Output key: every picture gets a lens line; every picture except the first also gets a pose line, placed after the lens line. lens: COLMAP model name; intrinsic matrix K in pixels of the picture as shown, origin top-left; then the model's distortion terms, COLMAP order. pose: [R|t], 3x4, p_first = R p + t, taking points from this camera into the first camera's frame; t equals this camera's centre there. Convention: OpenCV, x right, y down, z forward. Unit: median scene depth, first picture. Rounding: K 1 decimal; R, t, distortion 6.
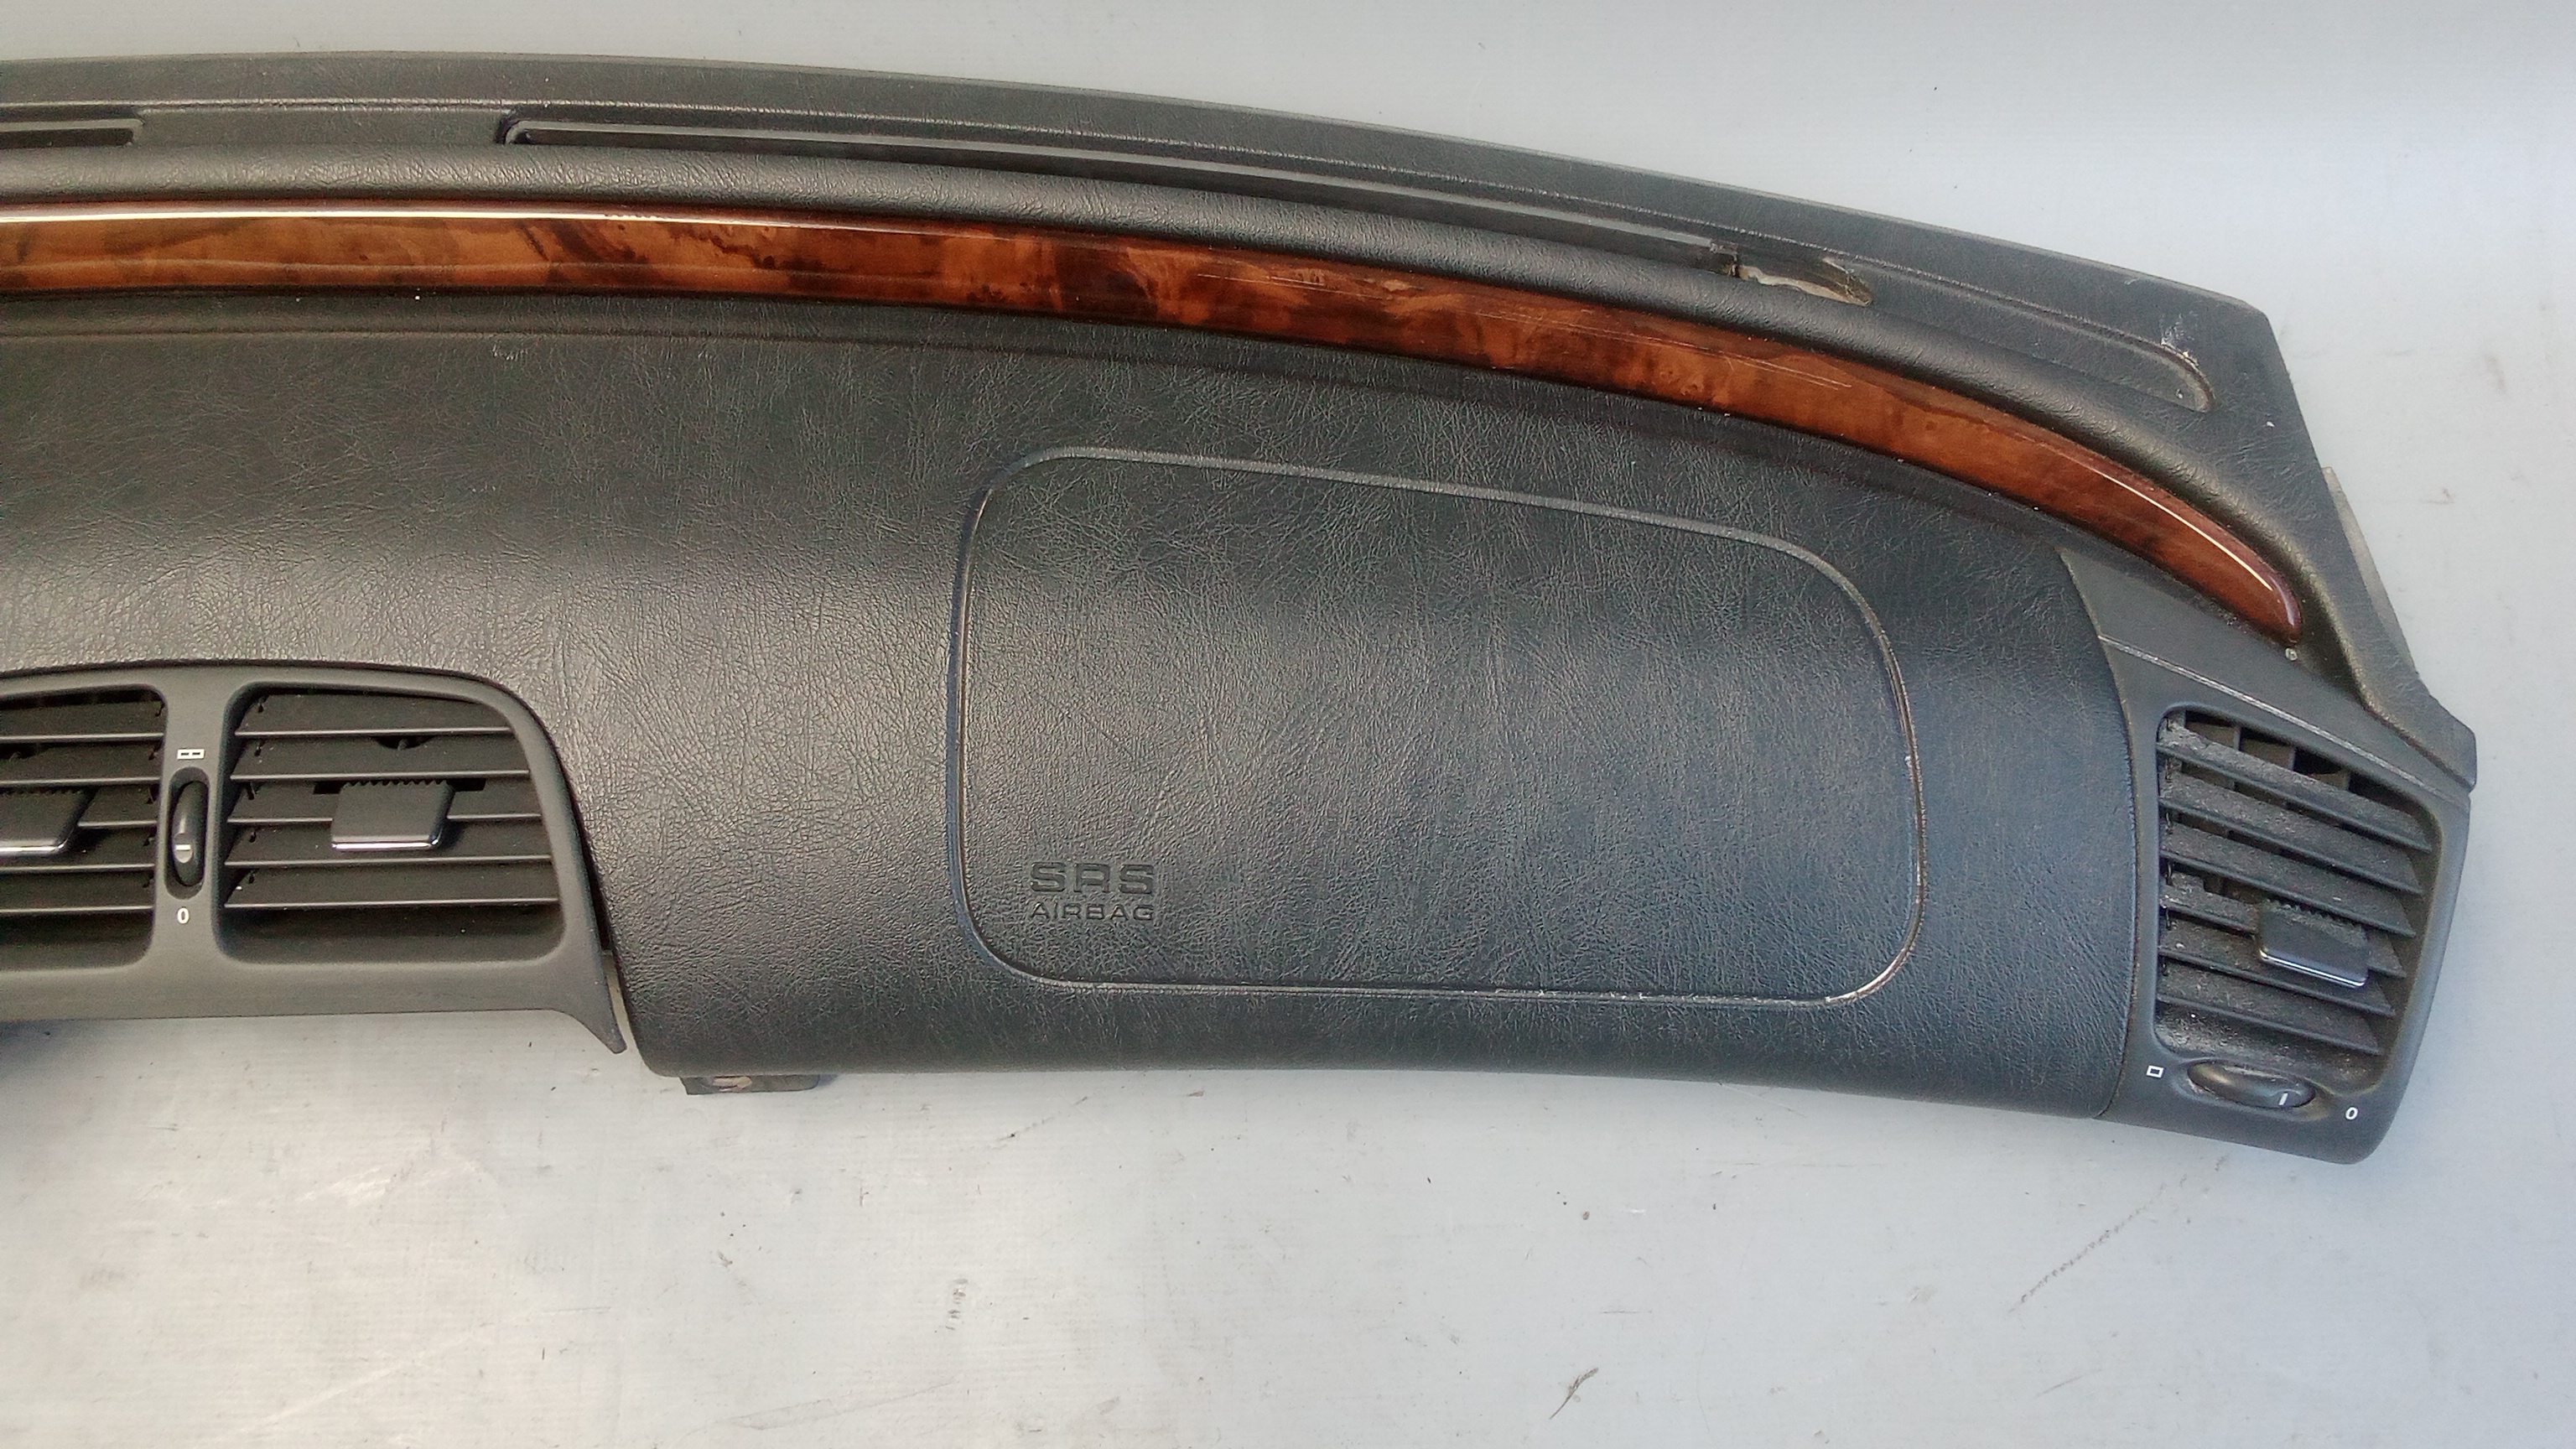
lens RADIAL K [[2013.8, 0, 1325.0], [0, 2013.8, 706.9], [0, 0, 1]] dist [0.056469, -0.097362]
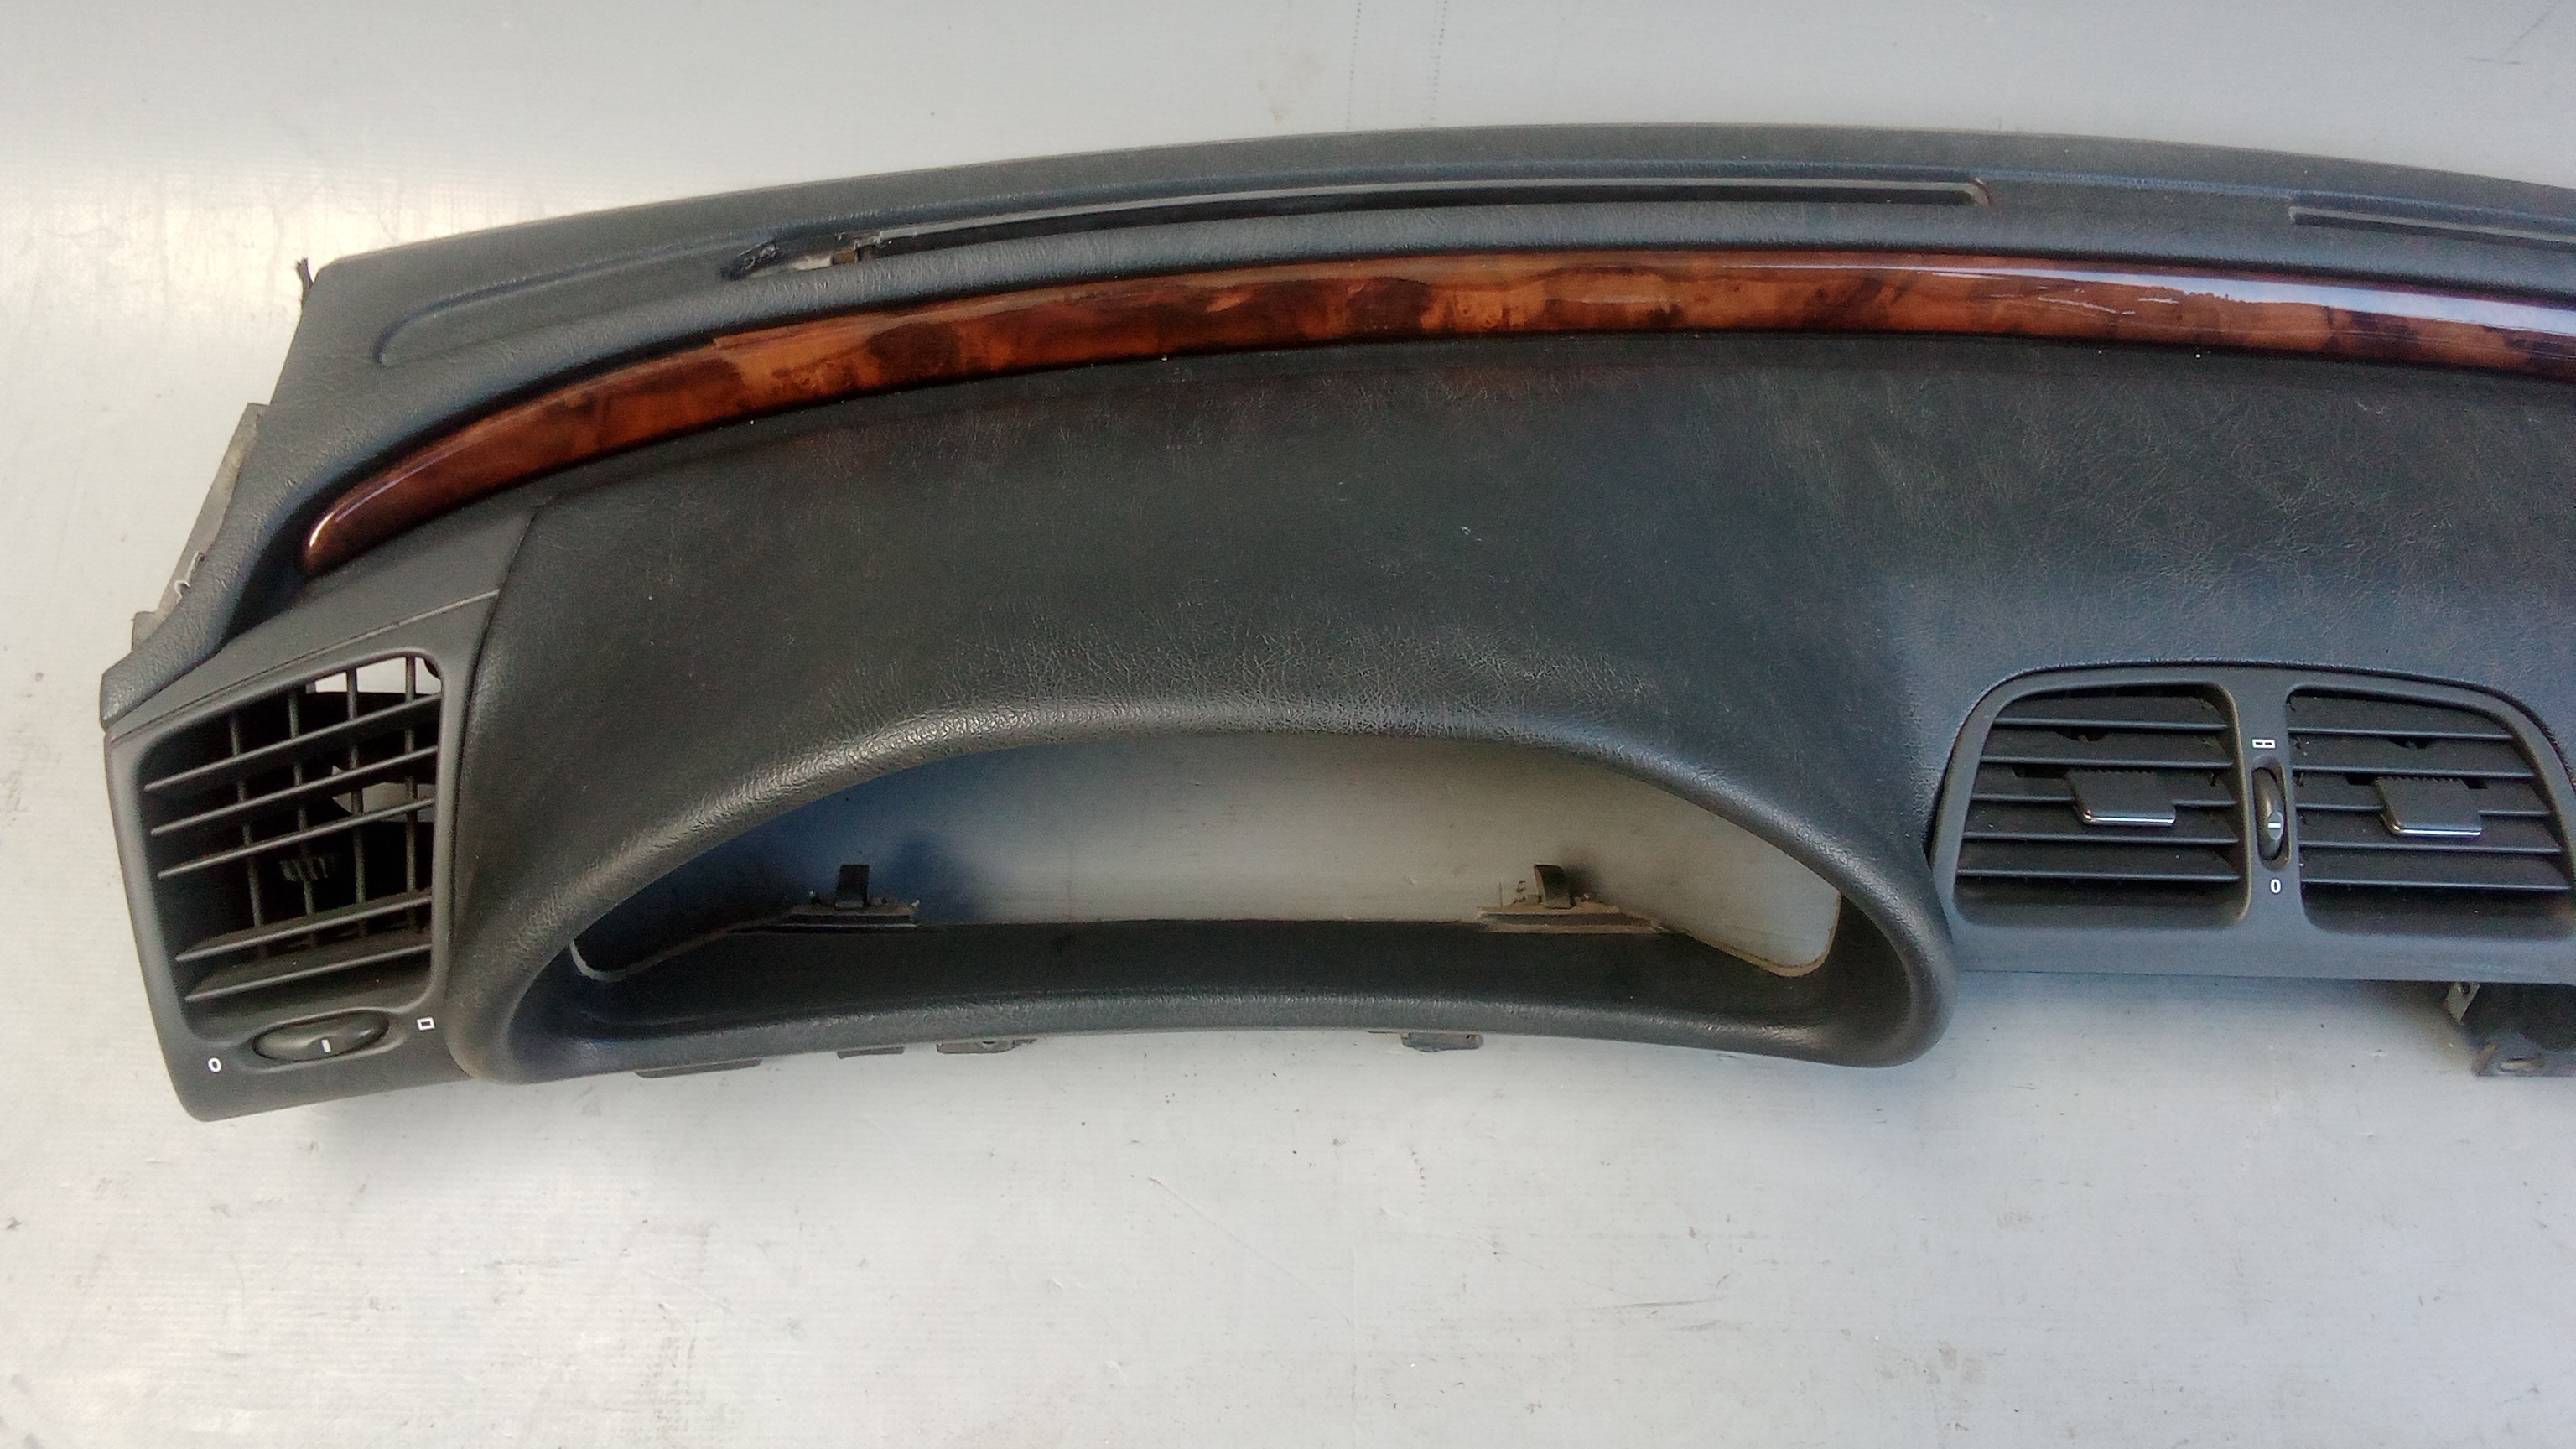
lens RADIAL K [[2013.8, 0, 1325.0], [0, 2013.8, 706.9], [0, 0, 1]] dist [0.056469, -0.097362]
pose [[0.997674, 0.047796, 0.048596, -1.106222], [-0.045198, 0.997559, -0.053226, 0.084222], [-0.051022, 0.050906, 0.997399, -0.099348]]
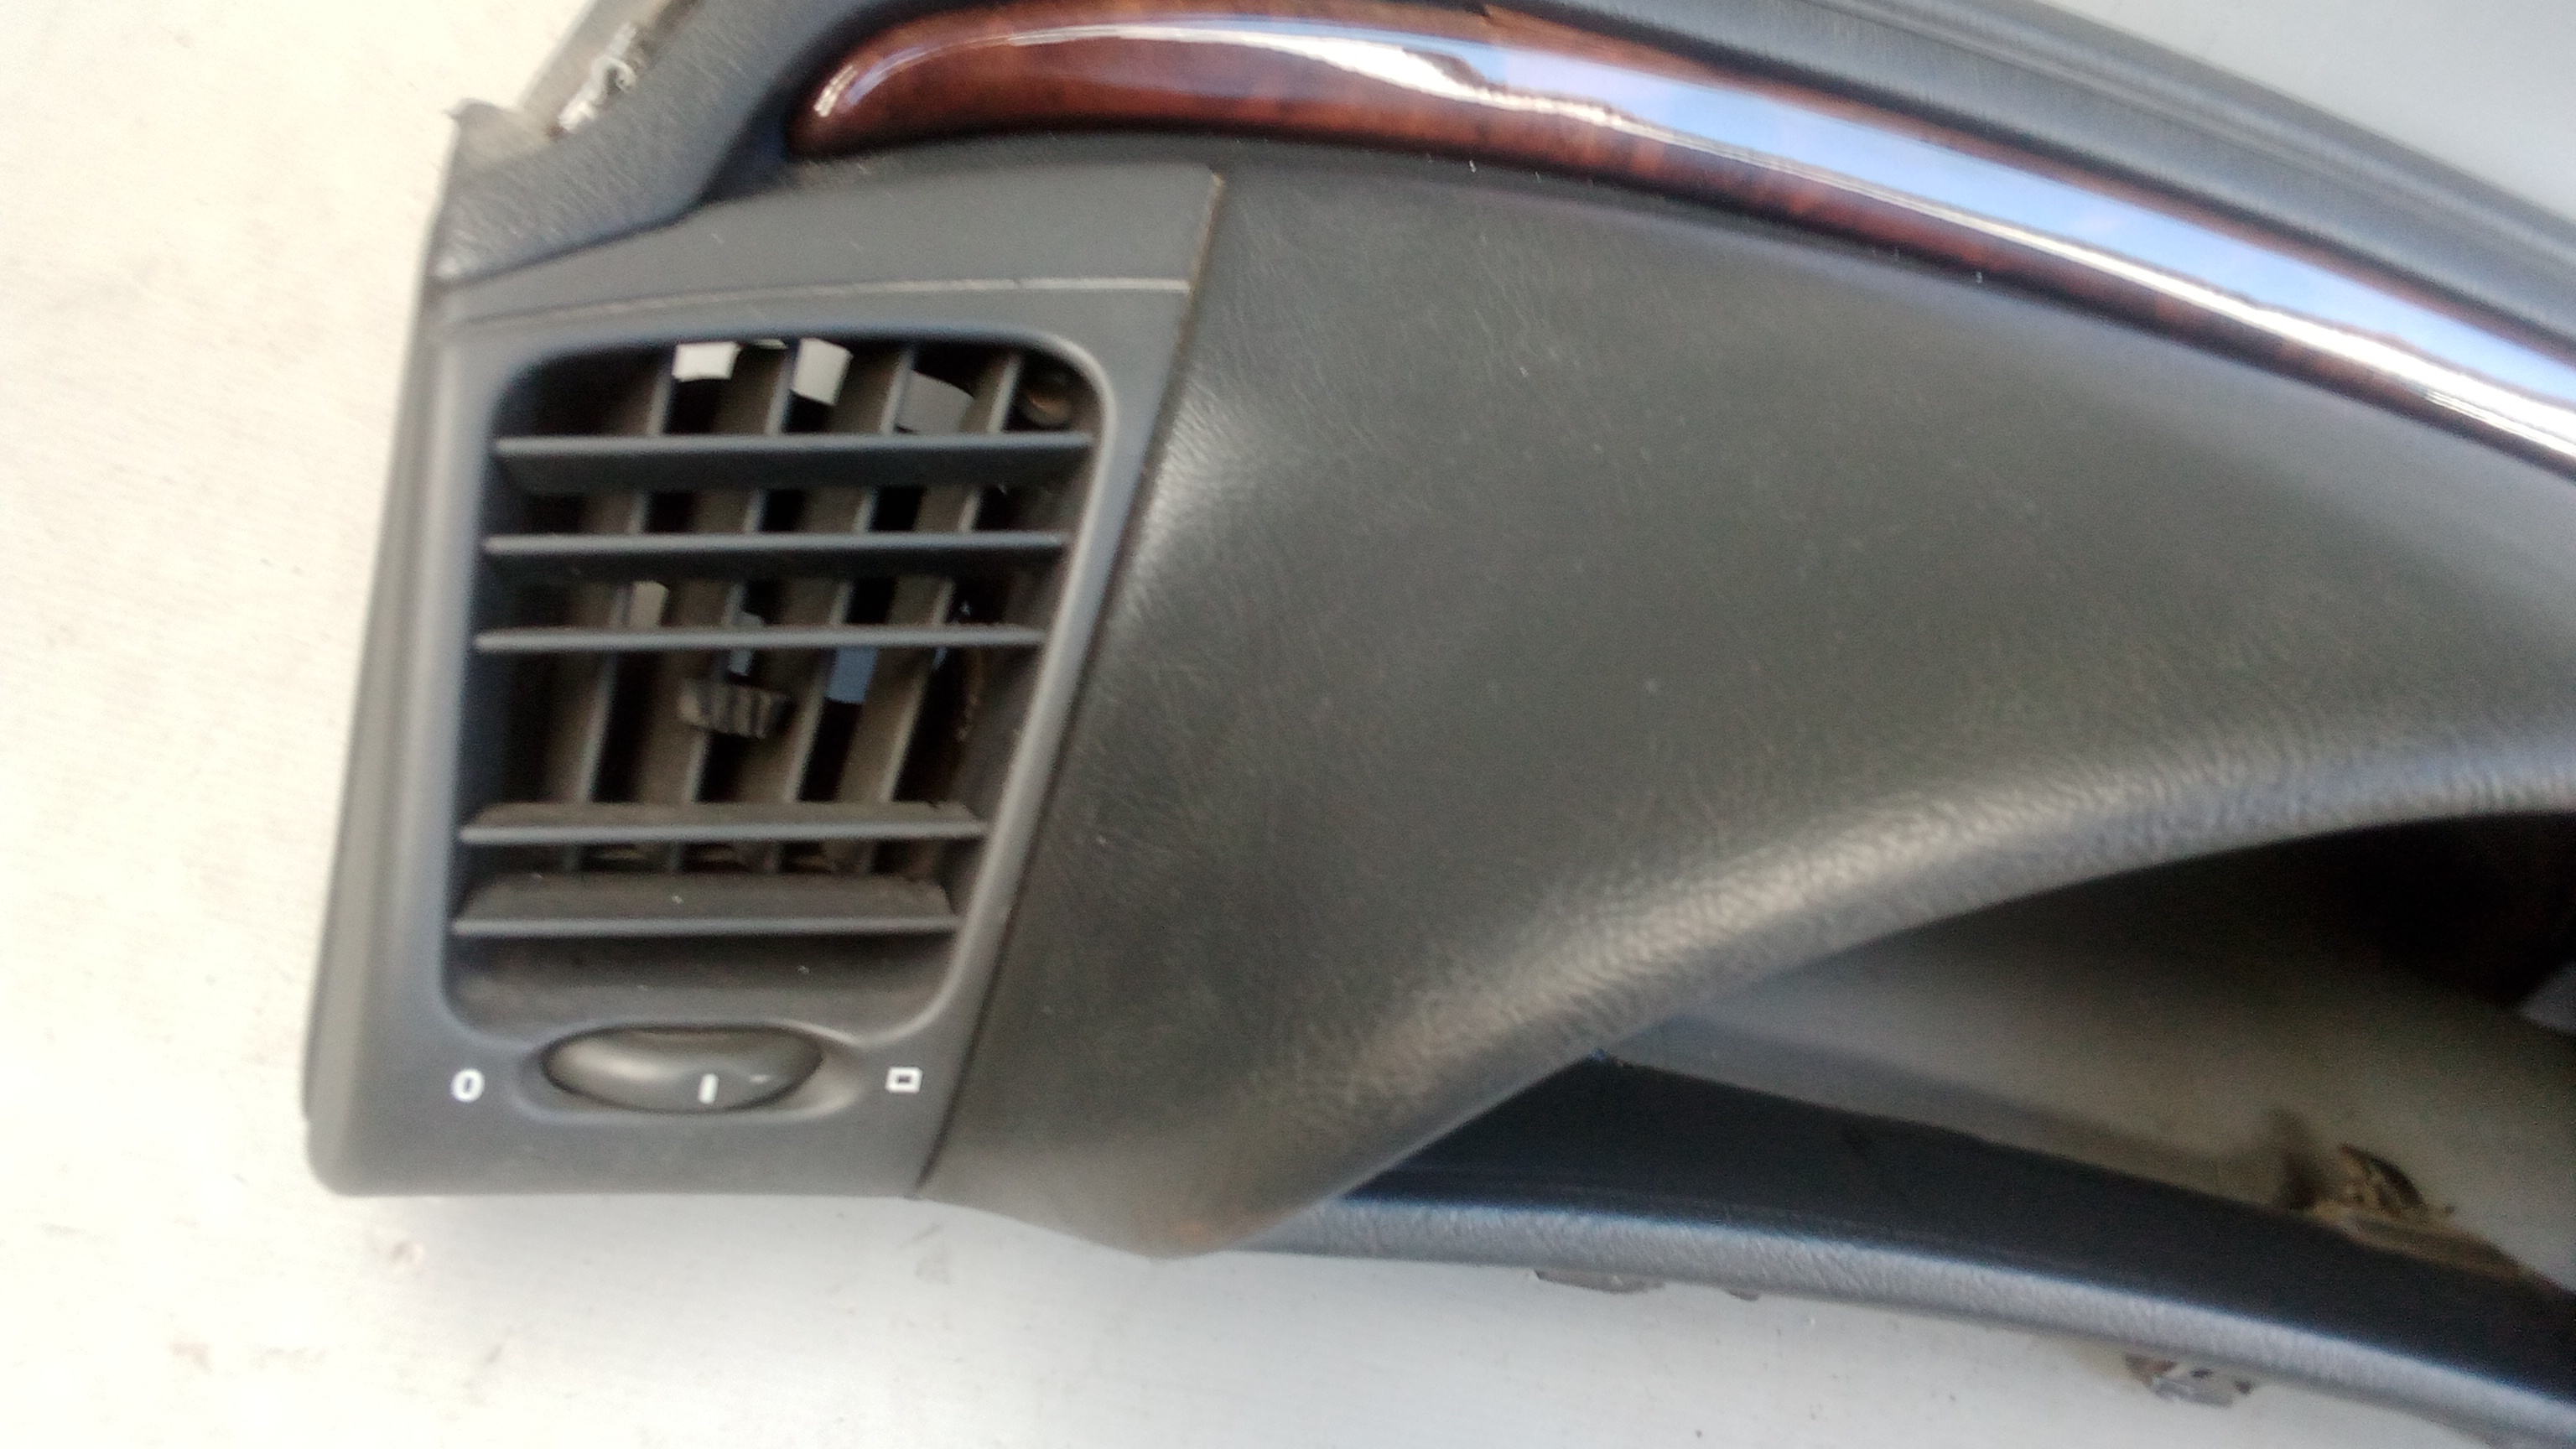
lens RADIAL K [[1986.6, 0, 1287.8], [0, 1986.6, 581.6], [0, 0, 1]] dist [0.005795, -0.079856]
pose [[0.899160, 0.313251, 0.305591, -1.581716], [-0.254384, 0.942336, -0.217467, 0.172918], [-0.356091, 0.117800, 0.926996, 0.436426]]
